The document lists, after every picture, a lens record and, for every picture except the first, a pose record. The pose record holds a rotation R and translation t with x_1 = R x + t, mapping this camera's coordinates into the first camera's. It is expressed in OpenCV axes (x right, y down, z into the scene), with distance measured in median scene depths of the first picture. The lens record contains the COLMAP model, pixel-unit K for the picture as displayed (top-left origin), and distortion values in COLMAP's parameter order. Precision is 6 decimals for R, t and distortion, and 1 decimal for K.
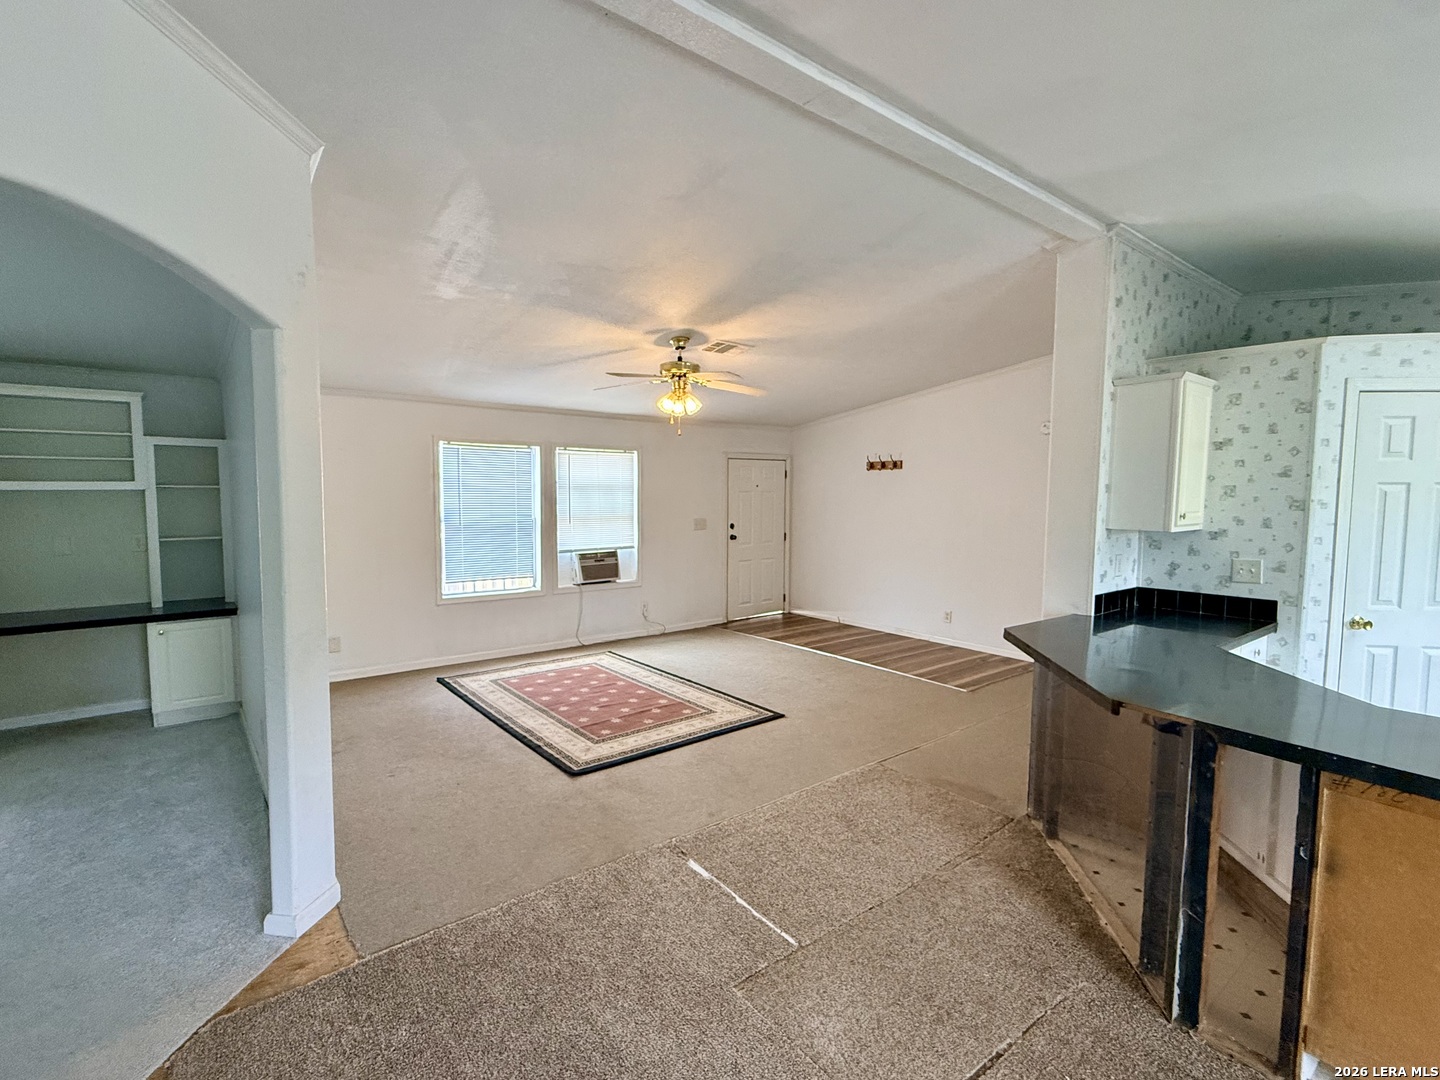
lens RADIAL K [[688.1, 0, 712.0], [0, 688.1, 542.5], [0, 0, 1]] dist [-0.001267, 0.000195]
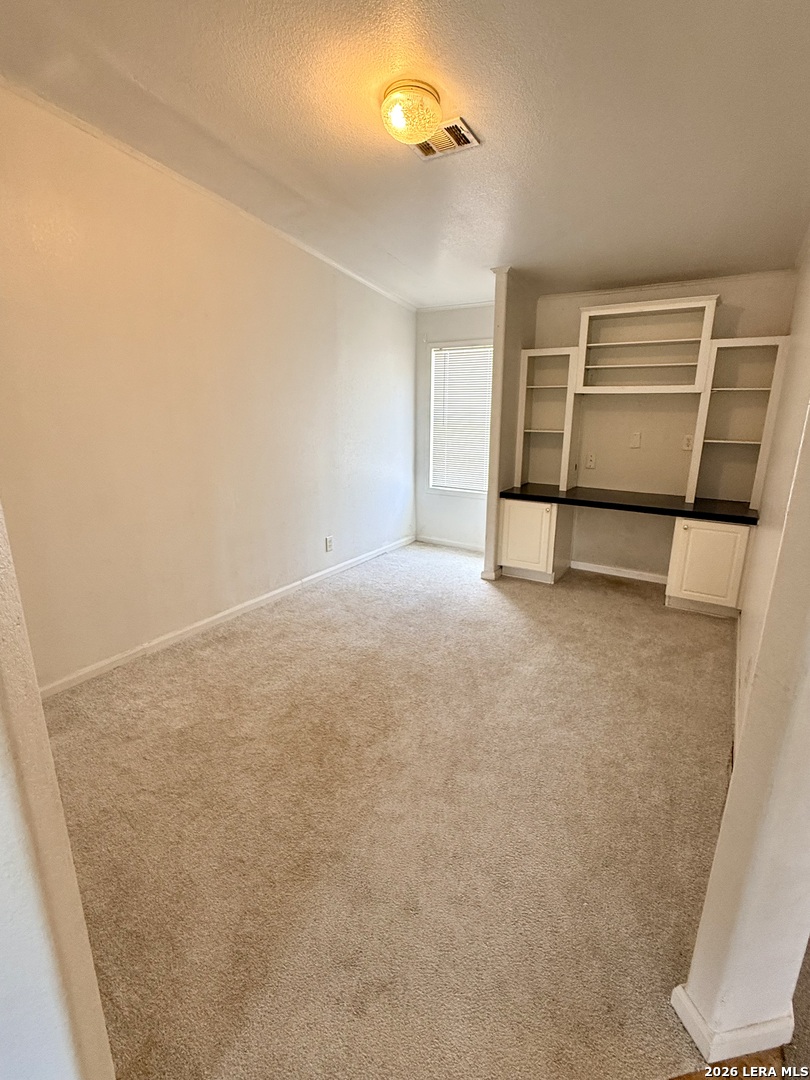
lens RADIAL K [[516.0, 0, 400.4], [0, 516.0, 537.5], [0, 0, 1]] dist [-0.001267, 0.000195]
pose [[0.328346, 0.243442, -0.912647, -0.192993], [-0.074869, 0.969884, 0.231774, -0.009712], [0.941586, -0.007773, 0.336683, 0.290069]]
